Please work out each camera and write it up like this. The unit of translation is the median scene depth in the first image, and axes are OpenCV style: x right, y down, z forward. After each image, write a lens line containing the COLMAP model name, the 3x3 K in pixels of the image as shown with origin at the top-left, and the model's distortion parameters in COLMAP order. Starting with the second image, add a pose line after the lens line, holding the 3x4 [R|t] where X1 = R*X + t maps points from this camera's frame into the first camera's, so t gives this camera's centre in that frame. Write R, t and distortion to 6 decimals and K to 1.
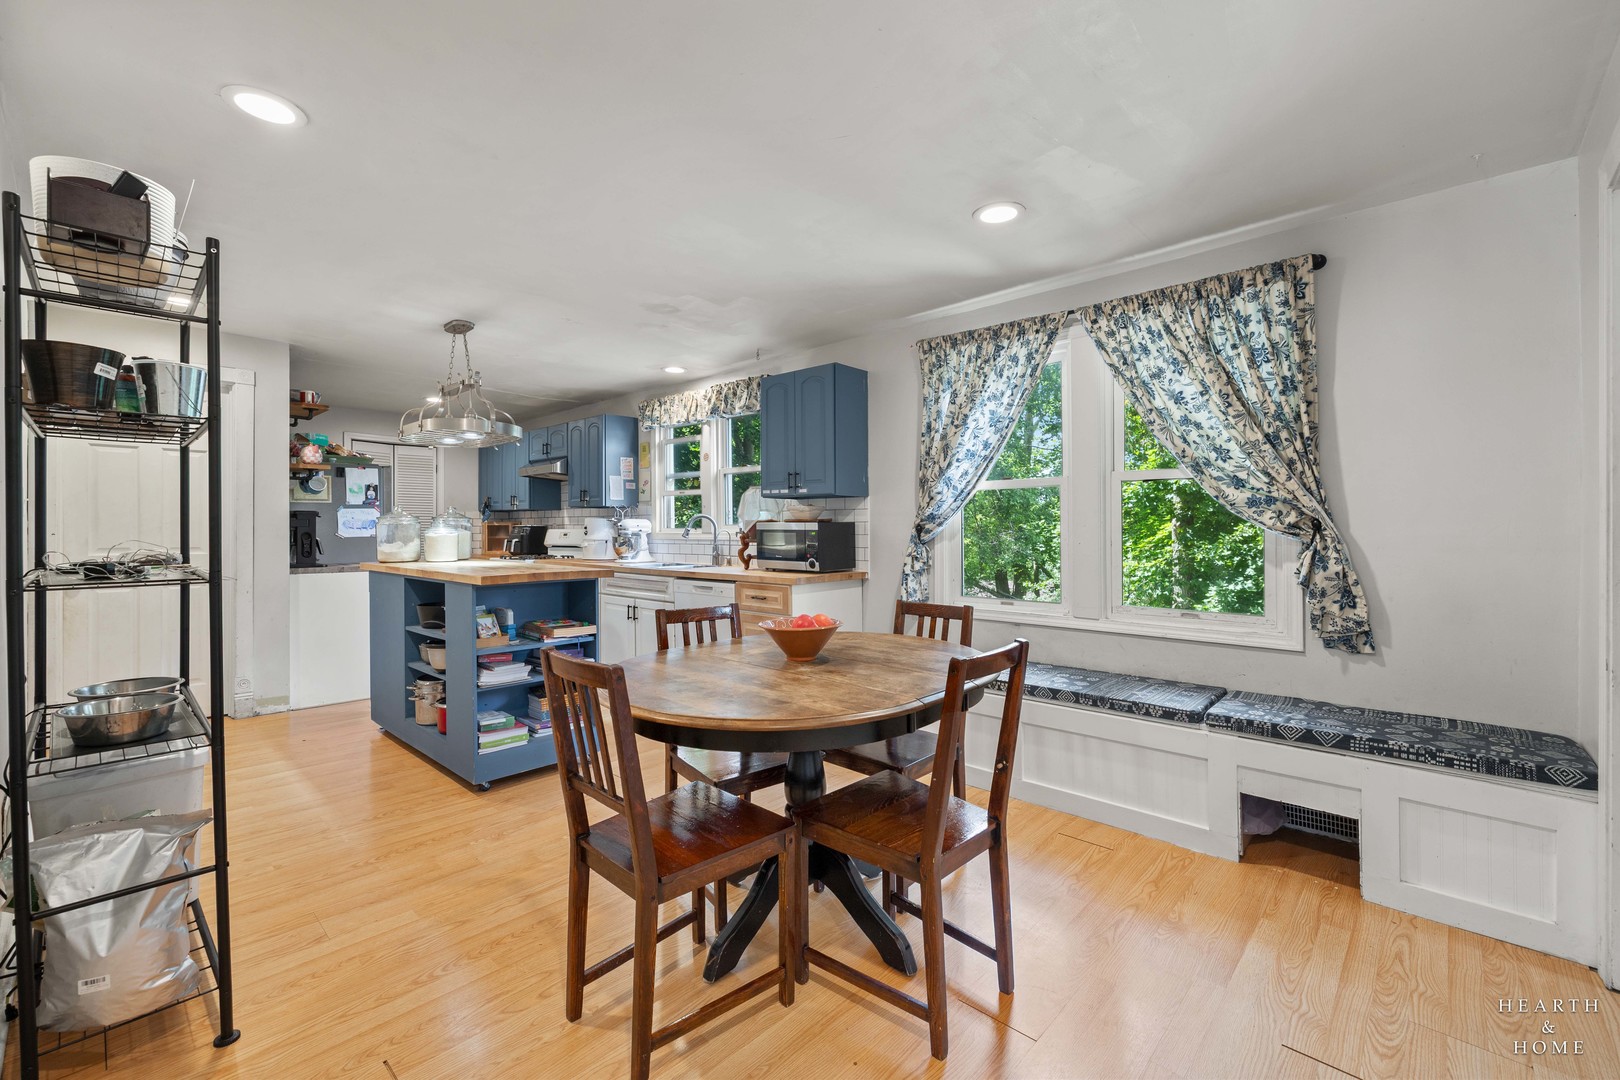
lens RADIAL K [[676.7, 0, 804.4], [0, 676.7, 528.5], [0, 0, 1]] dist [-0.000007, 0.000038]
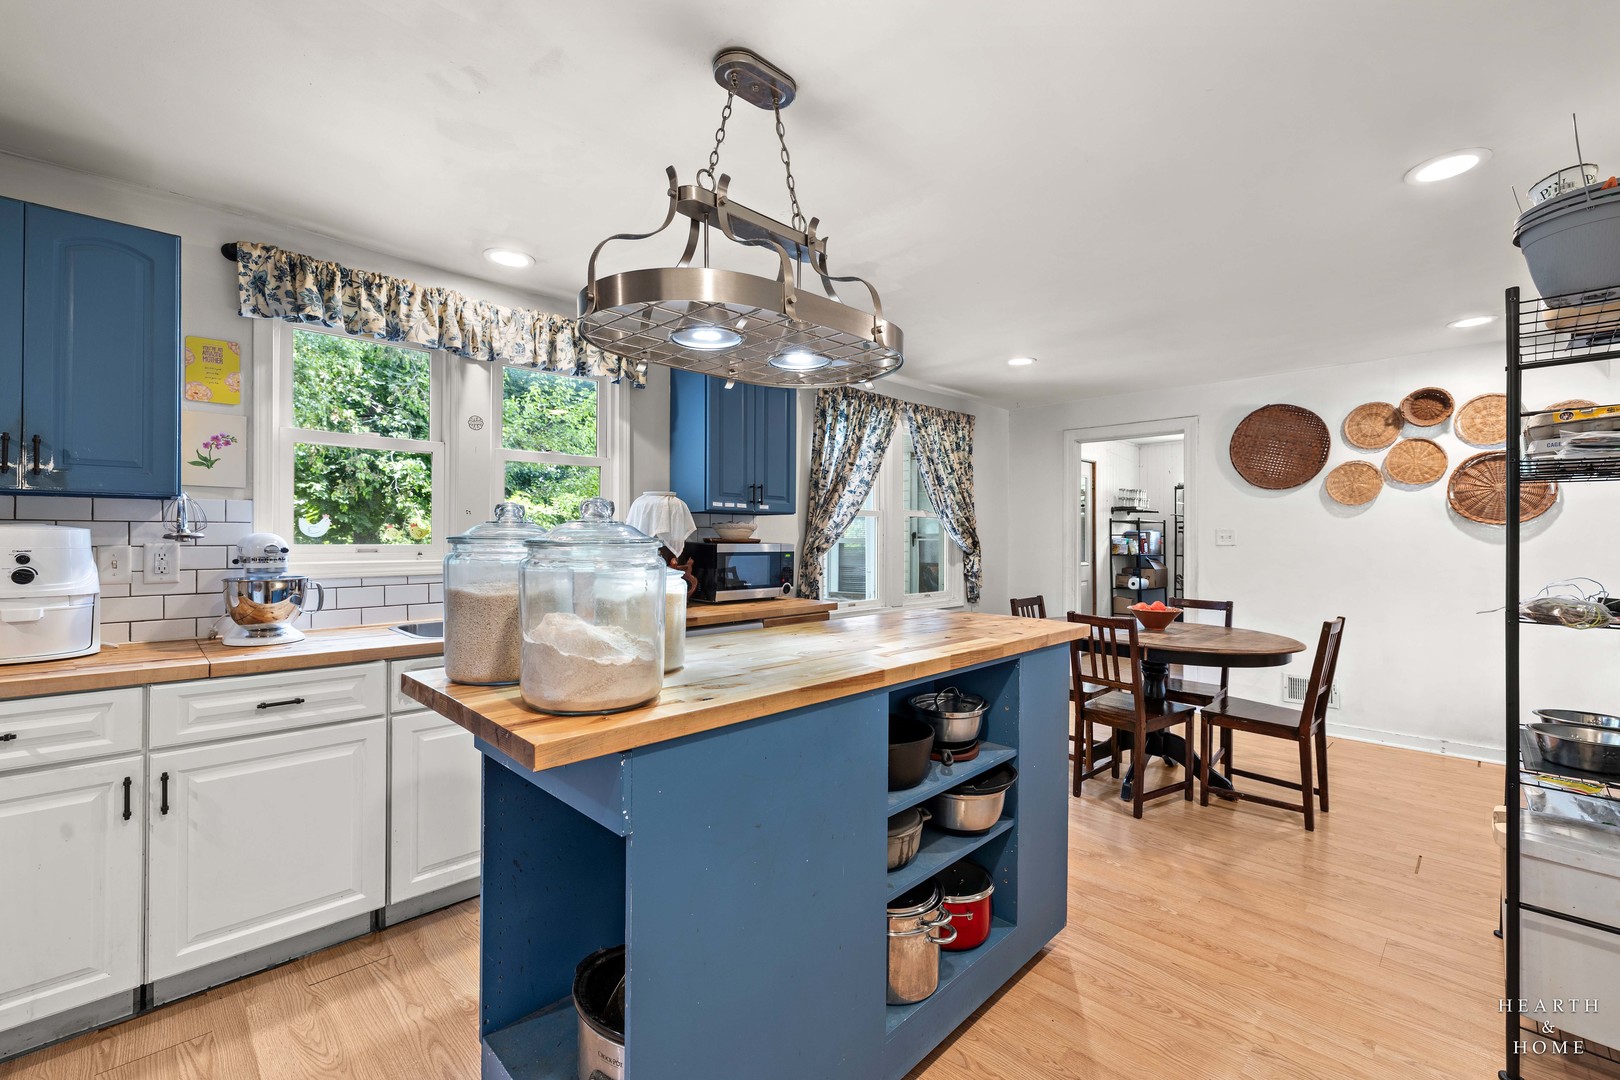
lens RADIAL K [[679.9, 0, 805.5], [0, 679.9, 535.4], [0, 0, 1]] dist [-0.000284, -0.000031]
pose [[0.042413, 0.002113, 0.999098, -0.722685], [-0.002713, 0.999994, -0.001999, -0.014288], [-0.999096, -0.002626, 0.042418, 0.744457]]
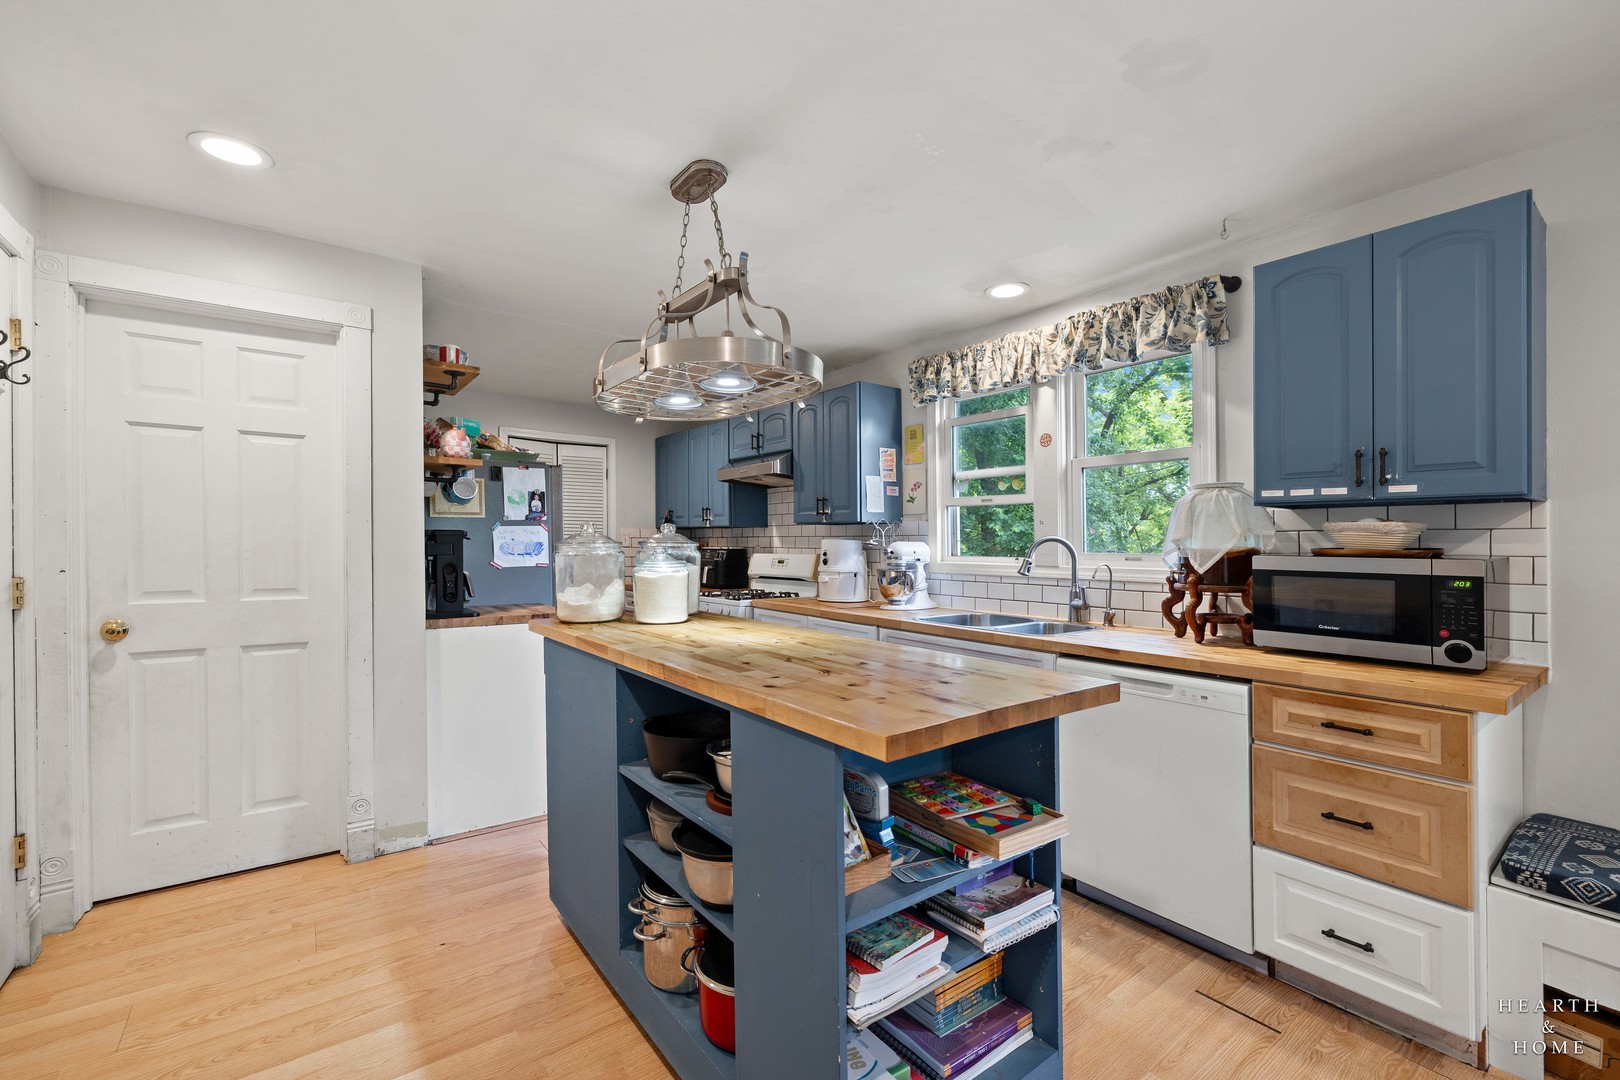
lens RADIAL K [[679.1, 0, 799.5], [0, 679.1, 562.5], [0, 0, 1]] dist [-0.001757, -0.000182]
pose [[0.983759, 0.009605, -0.179235, -0.265176], [-0.004551, 0.999581, 0.028584, -0.013806], [0.179434, -0.027304, 0.983391, 0.385062]]
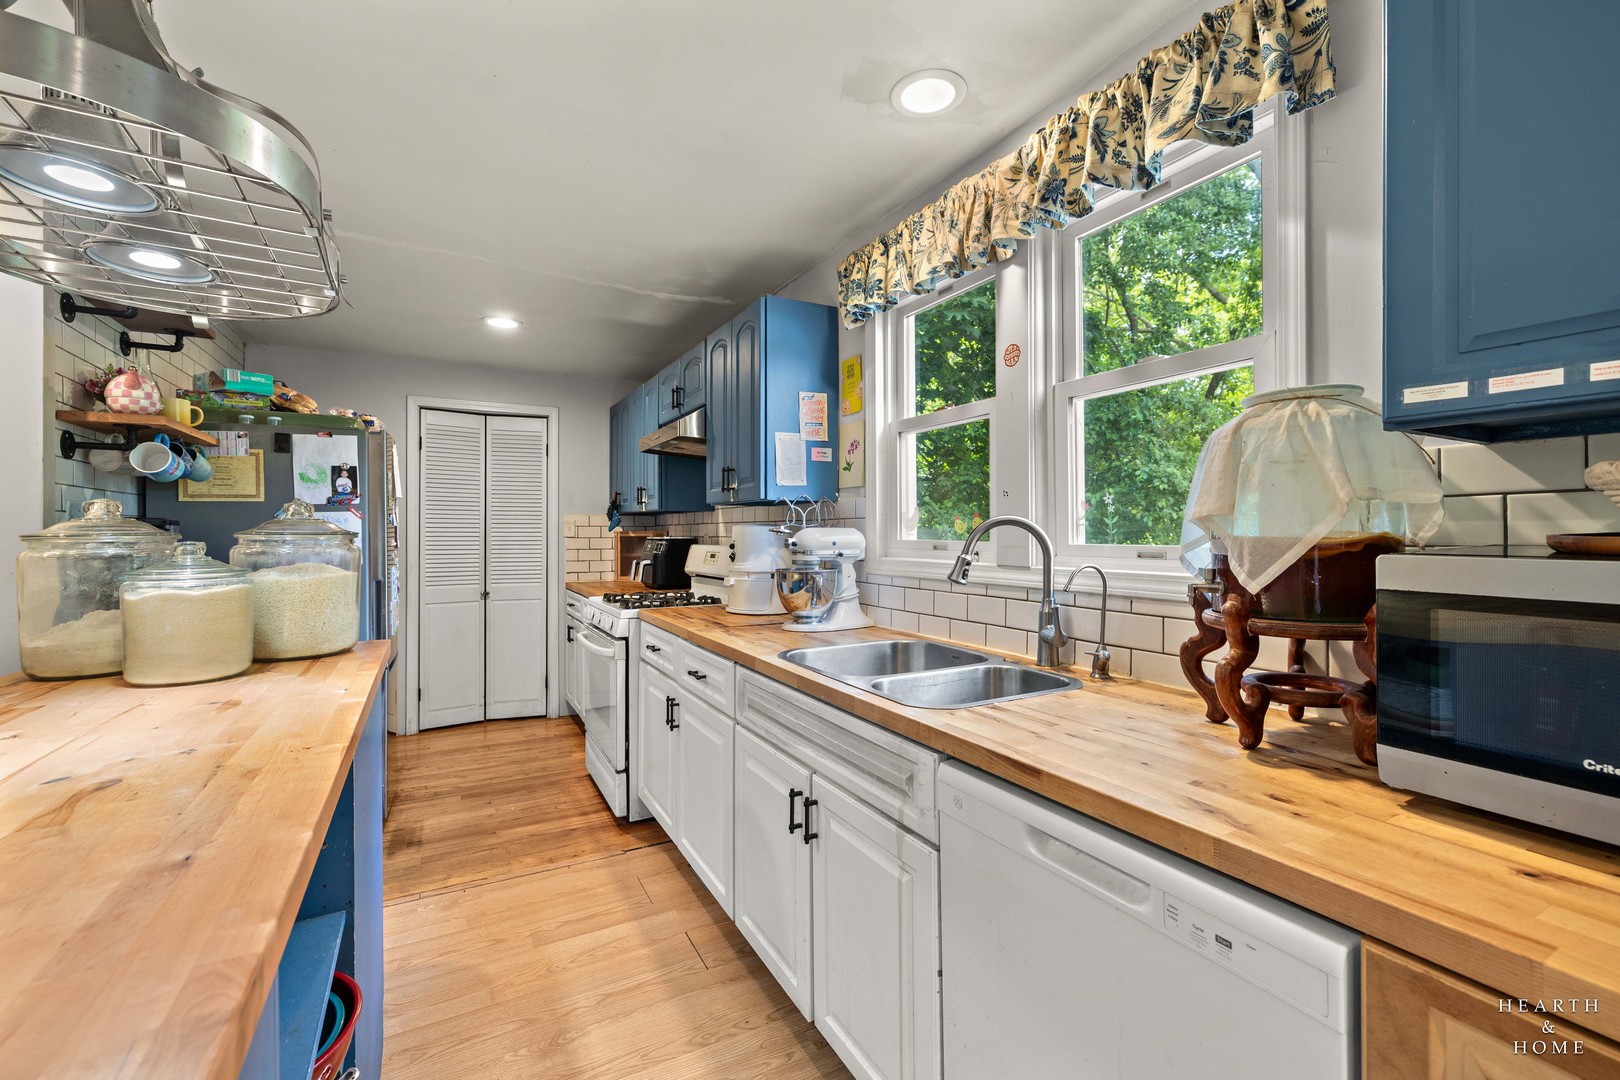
lens RADIAL K [[682.3, 0, 804.9], [0, 682.3, 556.1], [0, 0, 1]] dist [0.000959, 0.000442]
pose [[0.947933, 0.007339, -0.318386, -0.140829], [0.004609, 0.999314, 0.036756, -0.013674], [0.318437, -0.036310, 0.947248, 0.652852]]
